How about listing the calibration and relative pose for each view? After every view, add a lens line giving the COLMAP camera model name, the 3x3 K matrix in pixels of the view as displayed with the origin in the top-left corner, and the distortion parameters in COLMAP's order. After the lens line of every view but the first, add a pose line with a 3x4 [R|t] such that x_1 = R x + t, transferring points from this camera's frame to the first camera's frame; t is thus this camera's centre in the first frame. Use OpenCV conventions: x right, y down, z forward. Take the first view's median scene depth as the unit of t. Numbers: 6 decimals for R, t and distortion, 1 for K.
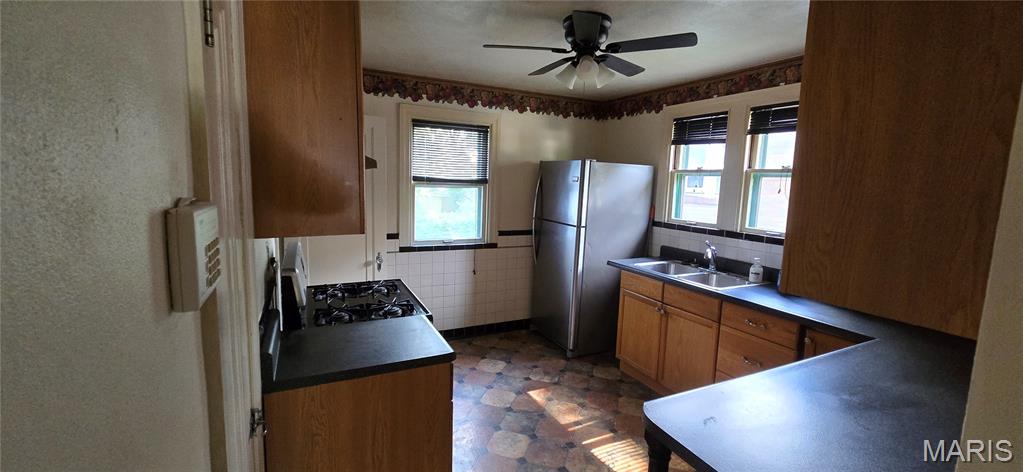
lens RADIAL K [[419.4, 0, 517.3], [0, 419.4, 233.3], [0, 0, 1]] dist [-0.001141, -0.000105]
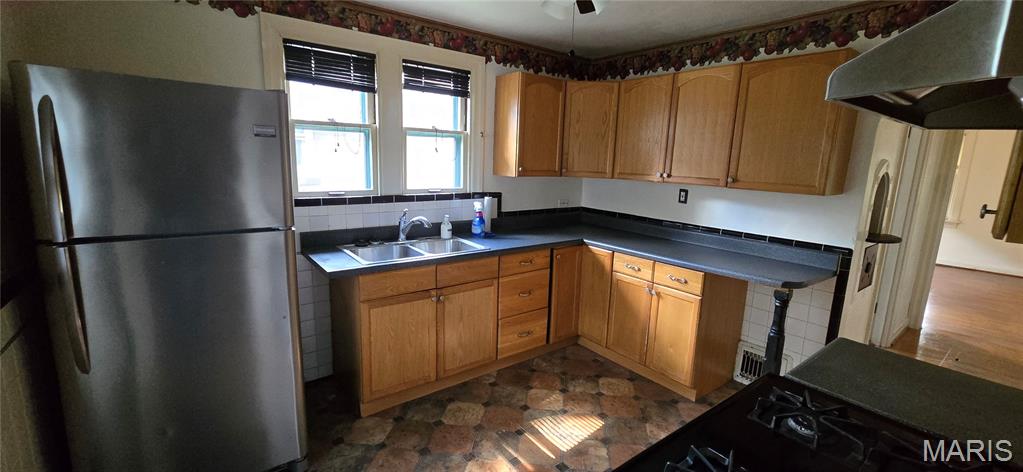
lens RADIAL K [[419.4, 0, 517.3], [0, 419.4, 233.3], [0, 0, 1]] dist [-0.001141, -0.000105]
pose [[-0.178663, -0.208786, 0.961503, -0.467712], [0.090912, 0.969543, 0.227425, -0.117435], [-0.979701, 0.128045, -0.154241, 0.970482]]
